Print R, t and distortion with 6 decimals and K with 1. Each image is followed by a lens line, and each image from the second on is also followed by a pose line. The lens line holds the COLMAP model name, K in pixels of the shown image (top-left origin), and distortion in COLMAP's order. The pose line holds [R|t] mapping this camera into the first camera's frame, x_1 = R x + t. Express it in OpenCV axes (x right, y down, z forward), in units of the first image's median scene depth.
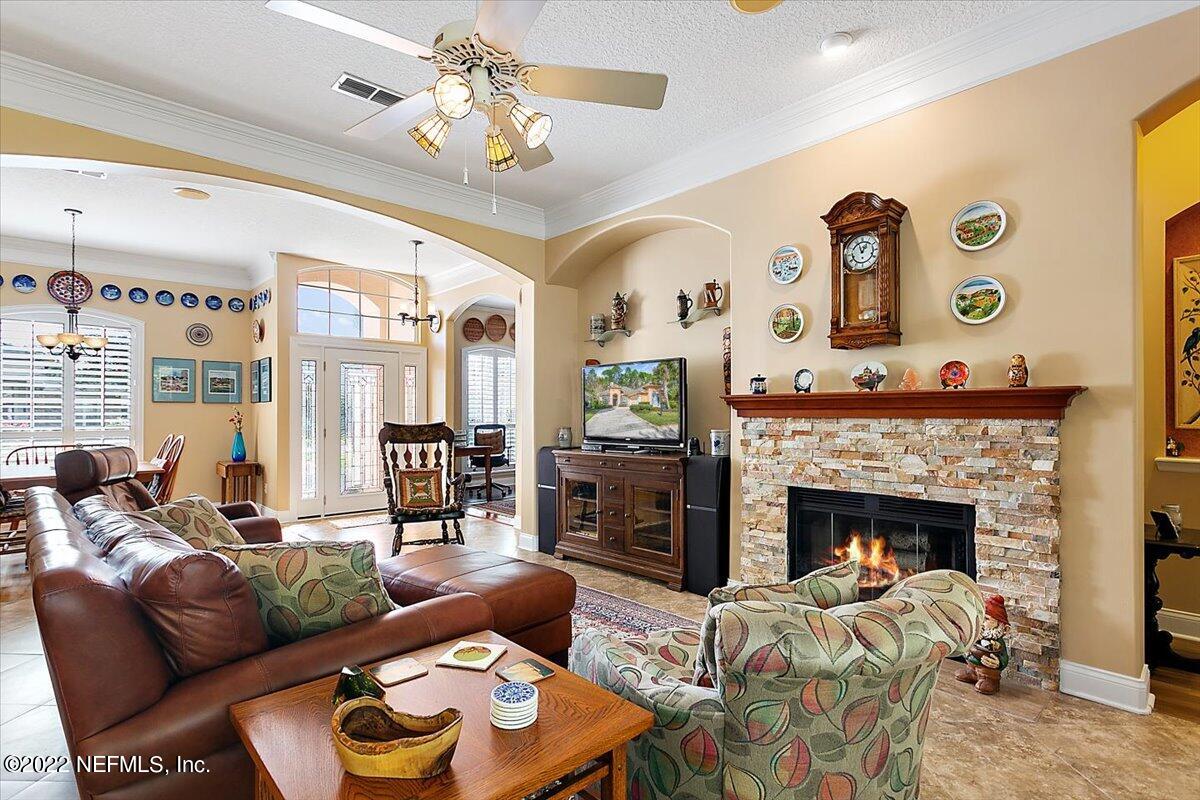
lens RADIAL K [[601.7, 0, 605.3], [0, 601.7, 406.1], [0, 0, 1]] dist [-0.002071, 0.001383]
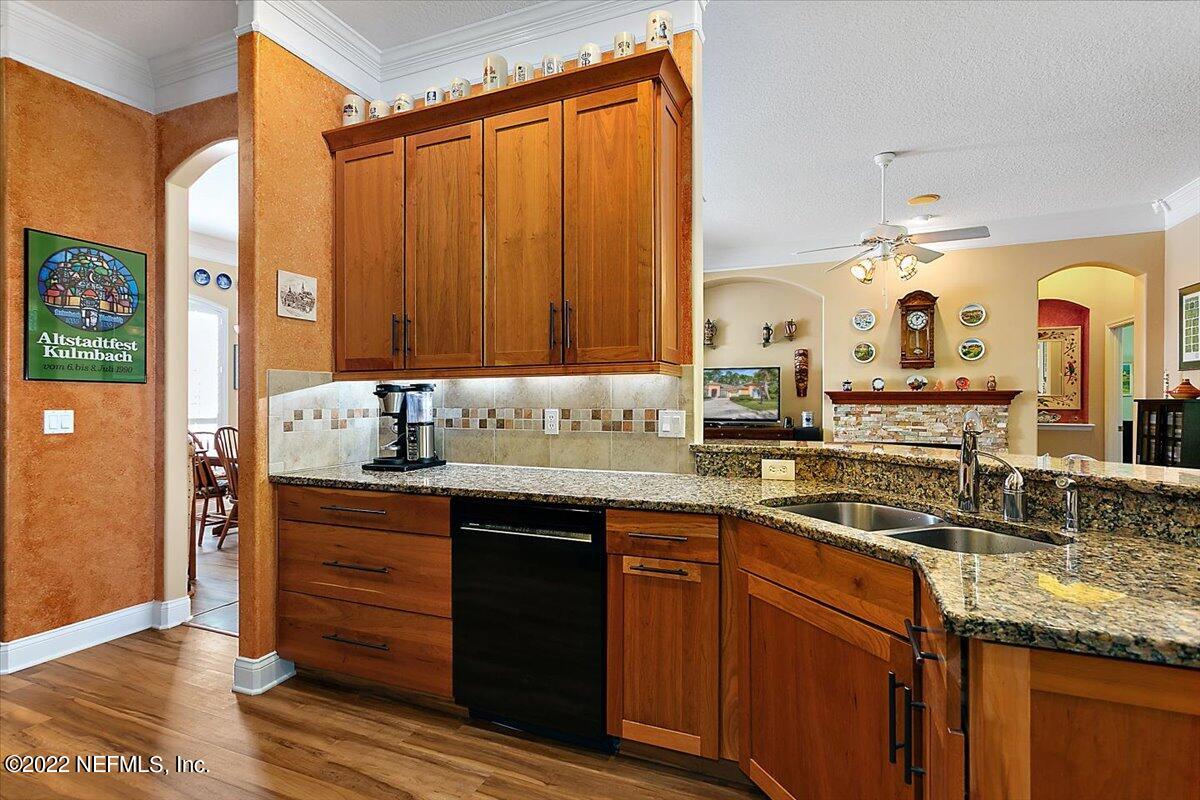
lens RADIAL K [[601.7, 0, 600.0], [0, 601.7, 403.6], [0, 0, 1]] dist [-0.002071, 0.001383]
pose [[0.907060, 0.001996, 0.420996, -1.155583], [-0.007630, 0.999902, 0.011697, 0.001643], [-0.420932, -0.013822, 0.906987, -0.302288]]
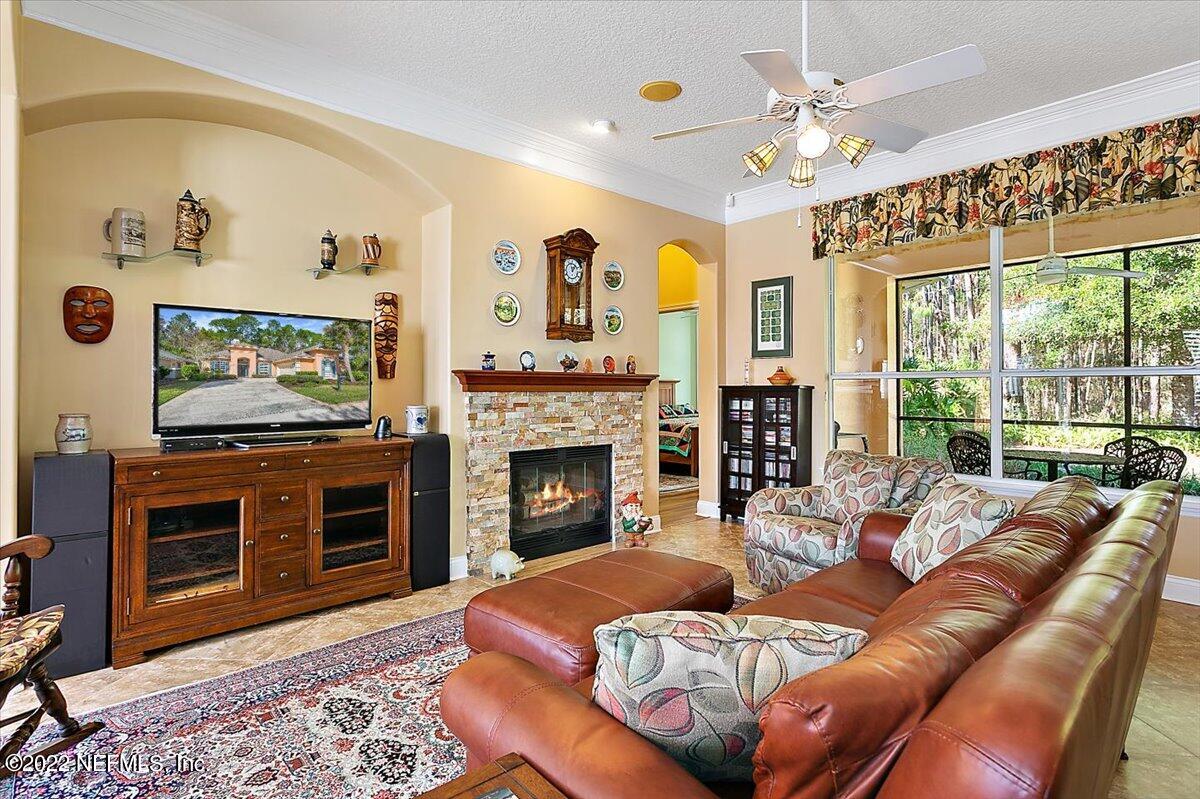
lens RADIAL K [[601.7, 0, 597.3], [0, 601.7, 378.8], [0, 0, 1]] dist [-0.002071, 0.001383]
pose [[0.011455, 0.015973, 0.999807, -0.811039], [-0.013996, 0.999777, -0.015812, 0.009561], [-0.999836, -0.013812, 0.011676, 0.796598]]
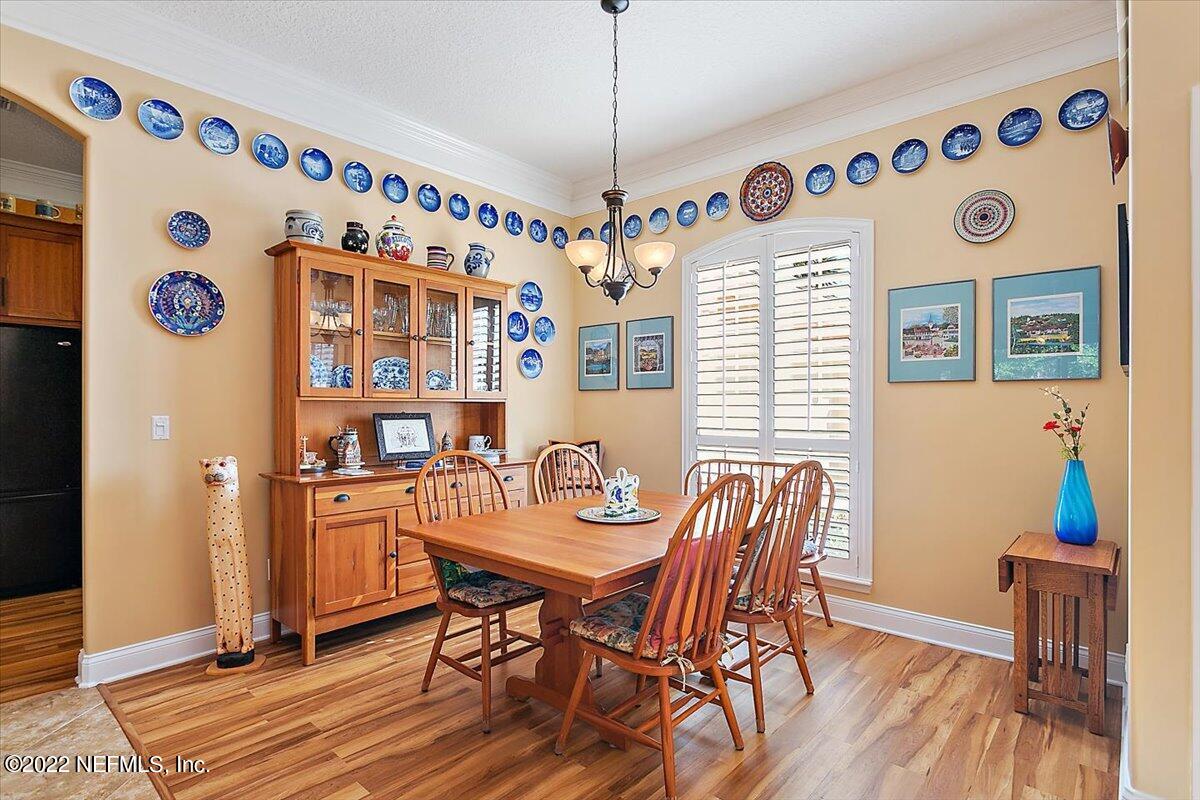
lens RADIAL K [[601.7, 0, 596.3], [0, 601.7, 408.4], [0, 0, 1]] dist [-0.002071, 0.001383]
pose [[0.089159, 0.004862, -0.996006, -0.553091], [0.014281, 0.999879, 0.006159, 0.013170], [0.995915, -0.014773, 0.089079, 1.346505]]
